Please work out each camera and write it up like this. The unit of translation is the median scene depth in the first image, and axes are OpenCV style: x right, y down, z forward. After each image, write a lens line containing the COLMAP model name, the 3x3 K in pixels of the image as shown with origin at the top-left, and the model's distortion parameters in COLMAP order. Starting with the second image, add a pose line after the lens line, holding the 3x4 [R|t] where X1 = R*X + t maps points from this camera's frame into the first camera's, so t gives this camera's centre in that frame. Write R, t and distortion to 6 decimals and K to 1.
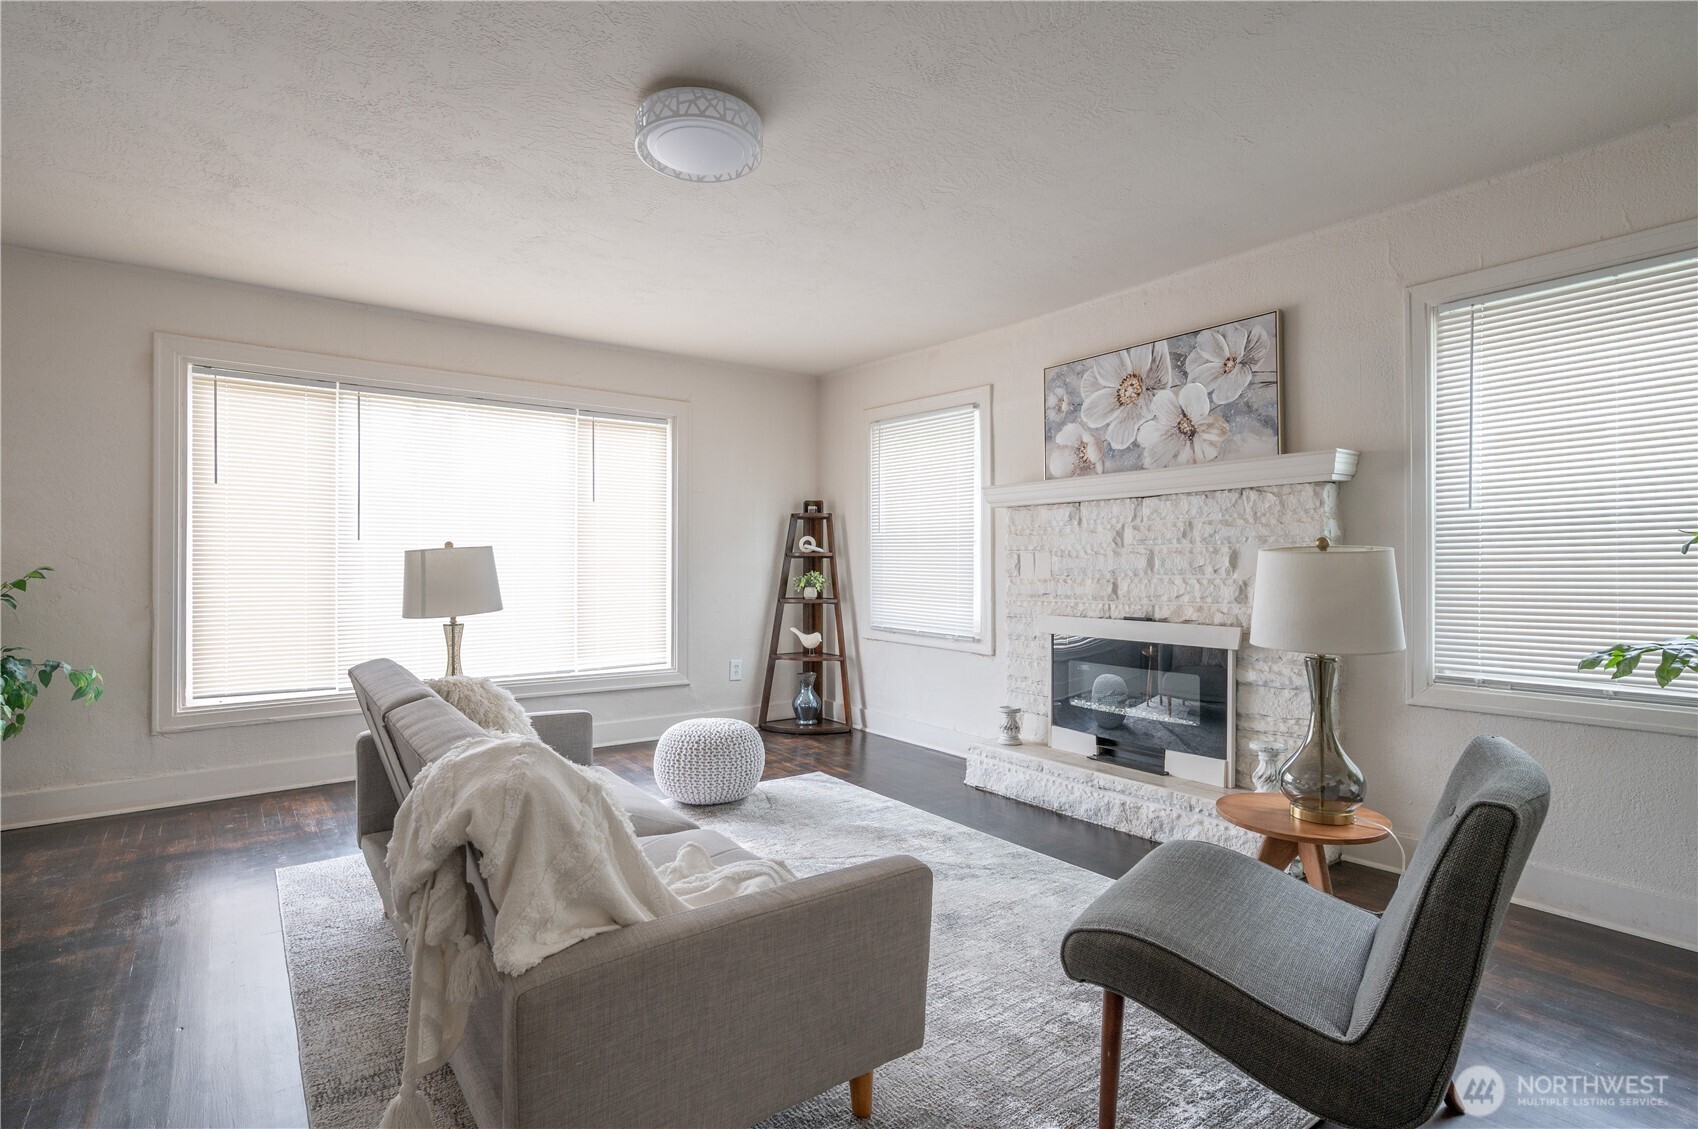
lens RADIAL K [[849.9, 0, 848.5], [0, 849.9, 562.5], [0, 0, 1]] dist [0.005307, -0.001187]
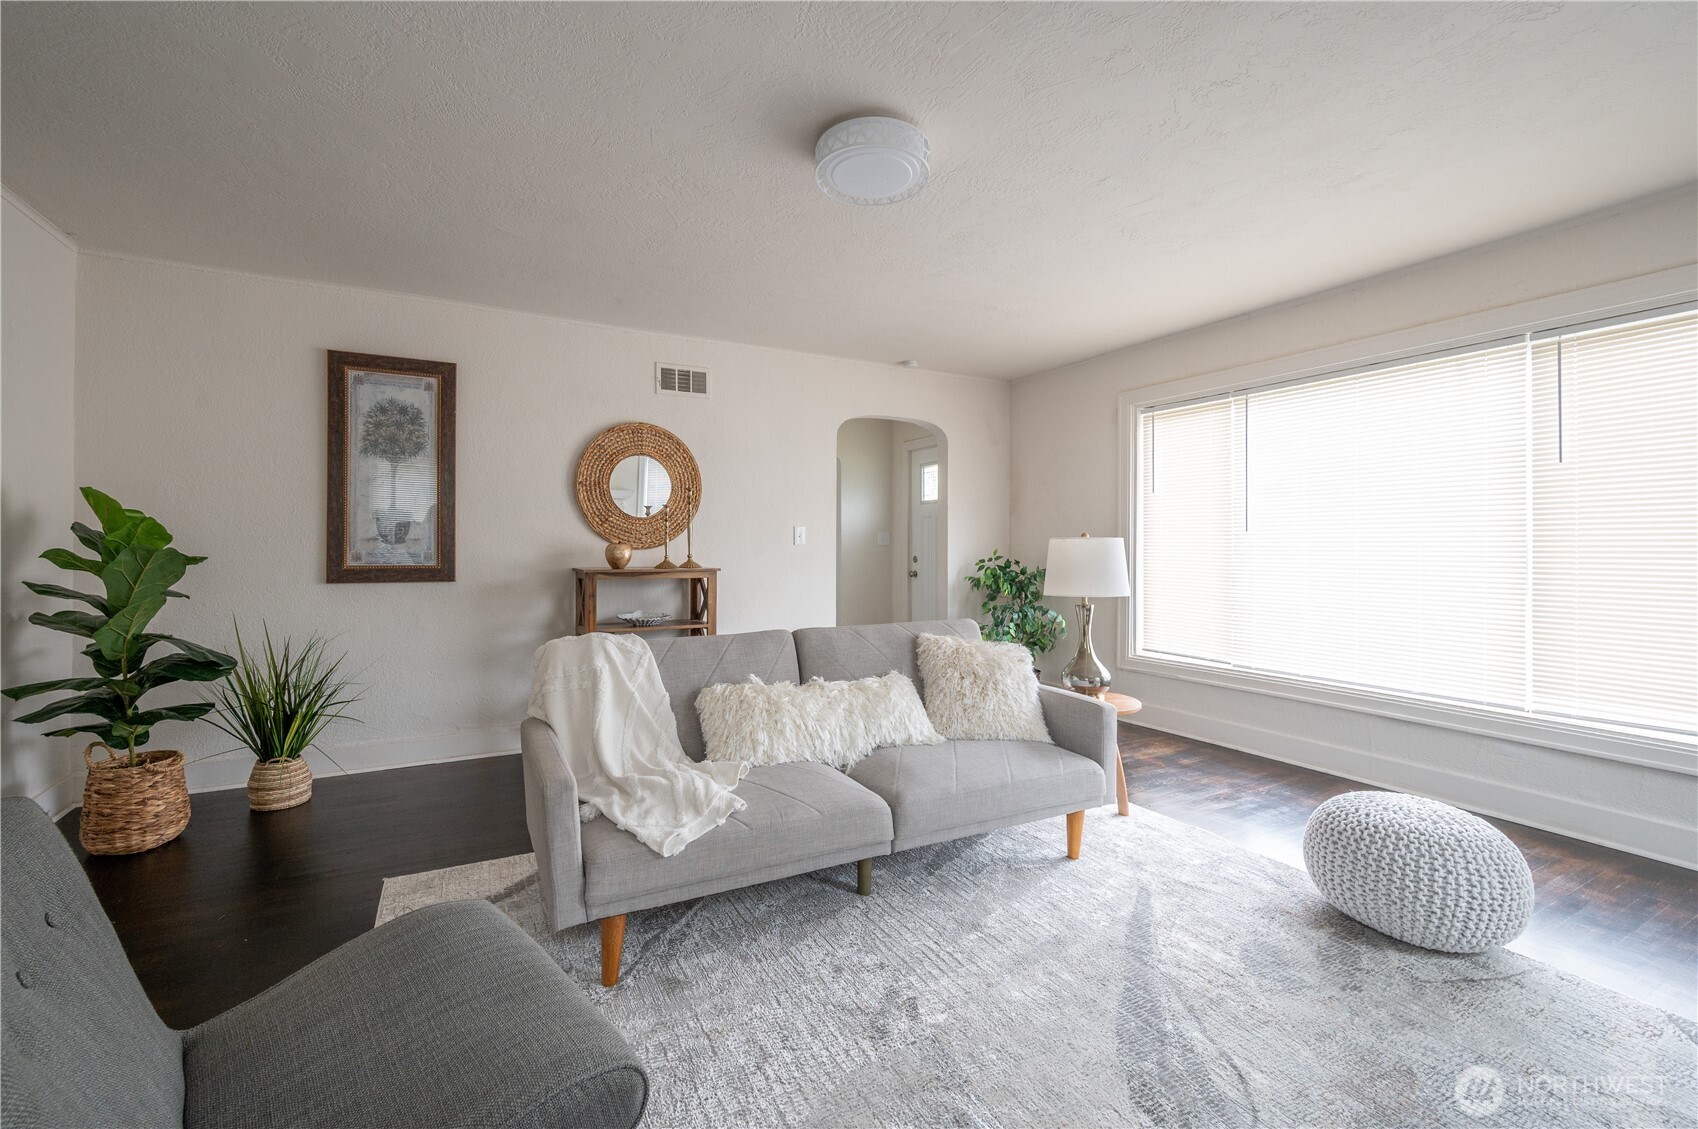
lens RADIAL K [[684.7, 0, 782.7], [0, 684.7, 549.0], [0, 0, 1]] dist [0.001071, -0.000406]
pose [[-0.195736, 0.001032, -0.980656, 0.437303], [-0.005659, 0.999982, 0.002182, -0.002542], [0.980640, 0.005976, -0.195726, 0.649694]]
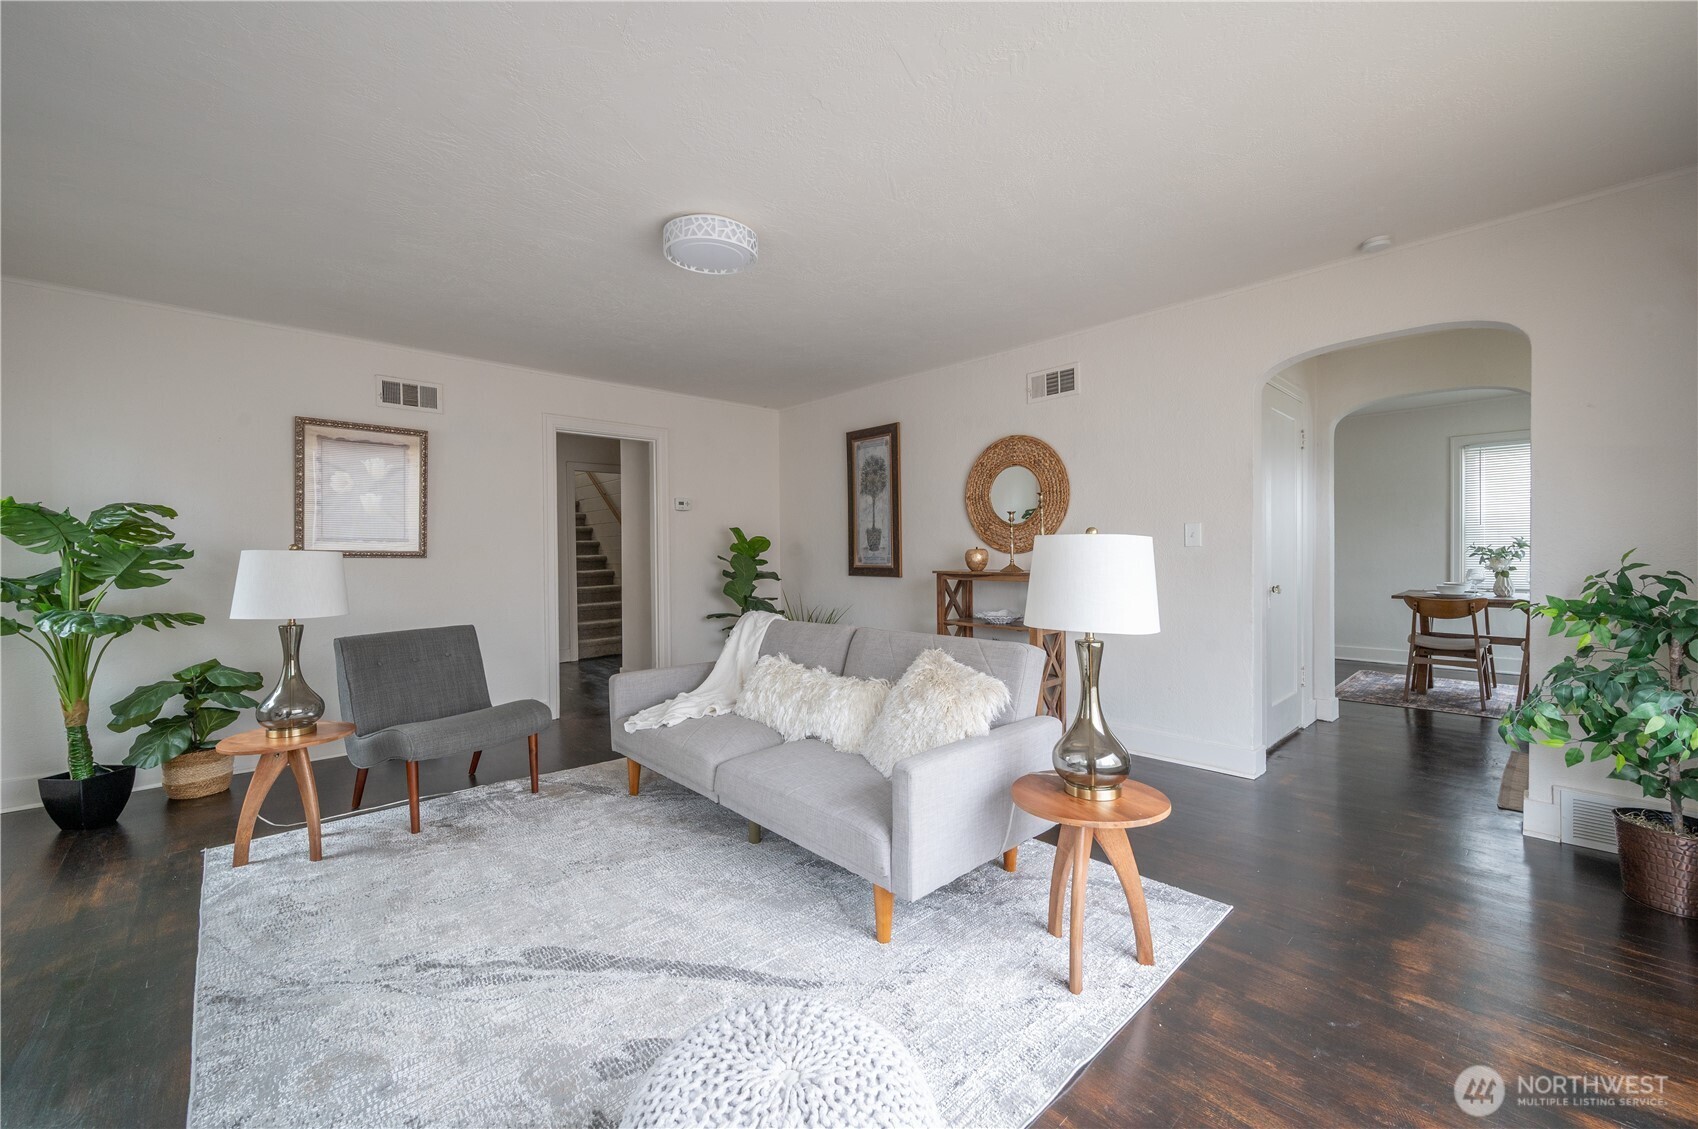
lens RADIAL K [[644.6, 0, 826.4], [0, 644.6, 569.7], [0, 0, 1]] dist [-0.002985, -0.000450]
pose [[-0.995002, 0.010343, -0.099315, -0.151766], [0.007507, 0.999555, 0.028881, -0.005426], [0.099569, 0.027991, -0.994637, 1.271964]]
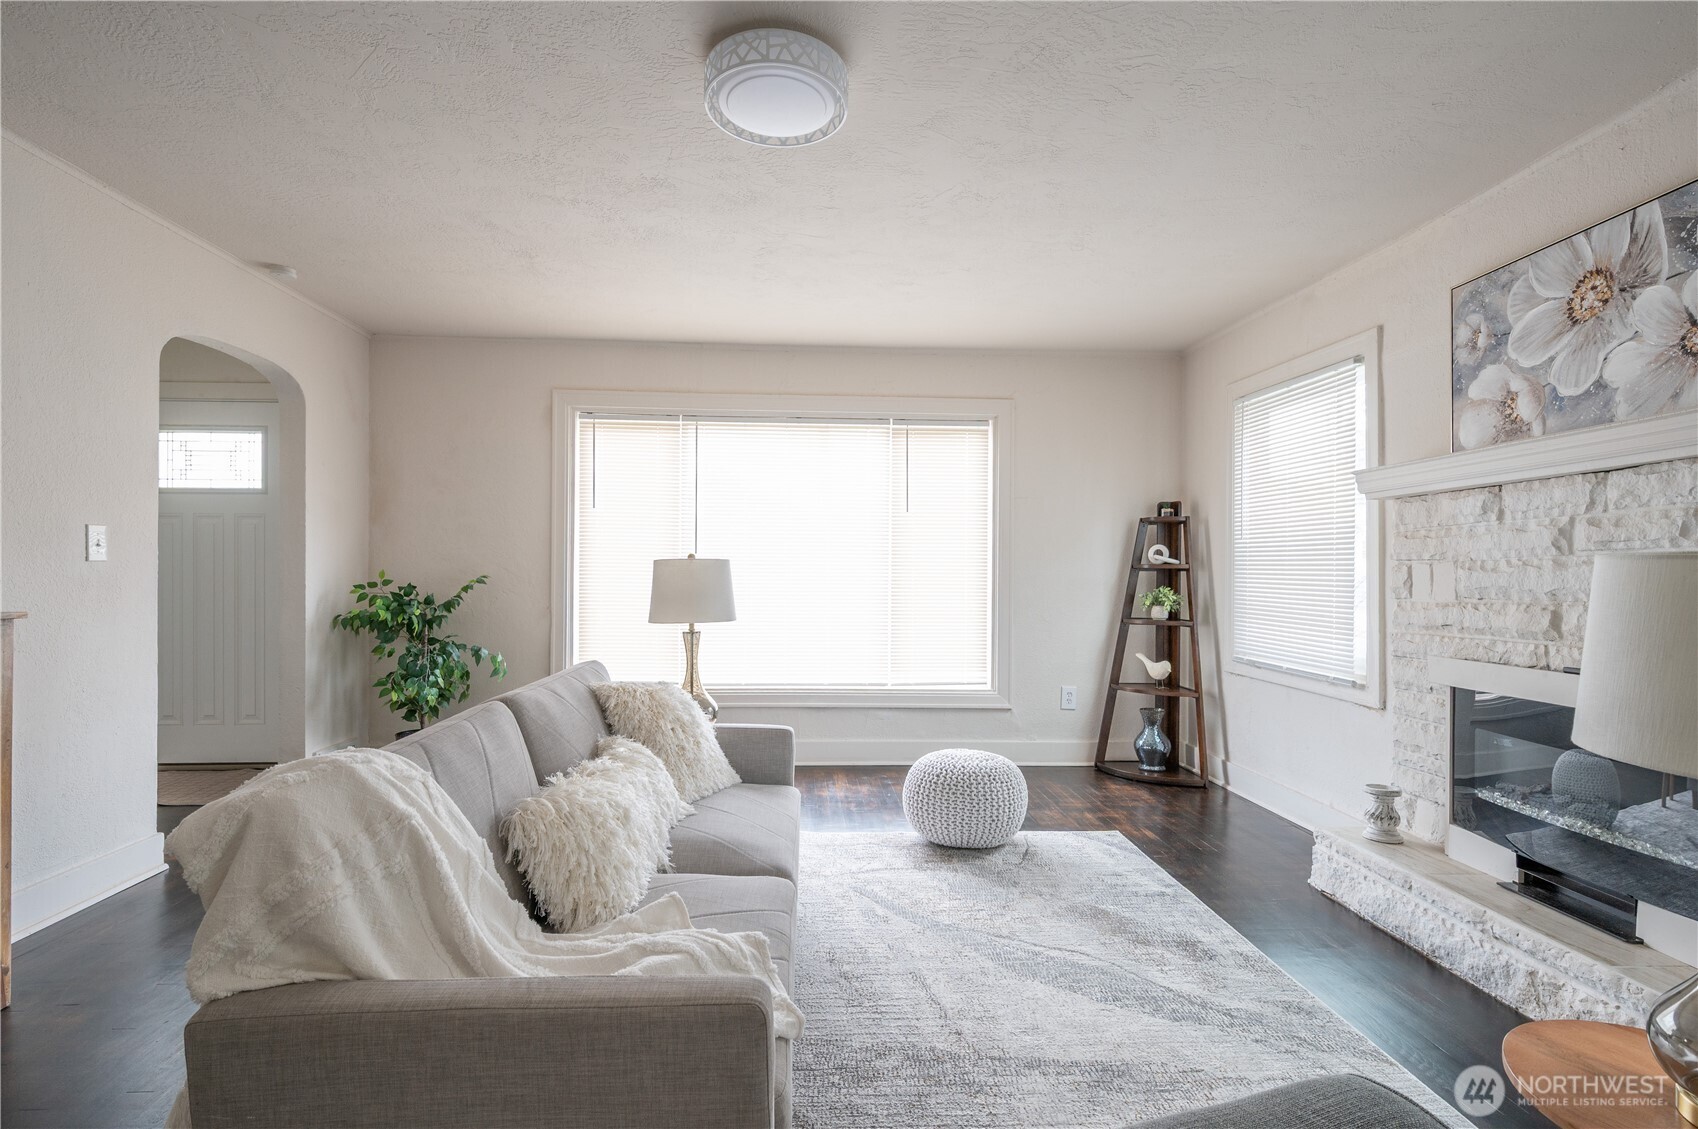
lens RADIAL K [[849.9, 0, 836.6], [0, 849.9, 572.6], [0, 0, 1]] dist [0.005307, -0.001187]
pose [[0.826274, 0.004484, -0.563250, 0.229254], [-0.006480, 0.999978, -0.001546, -0.000240], [0.563230, 0.004927, 0.826285, 0.189571]]
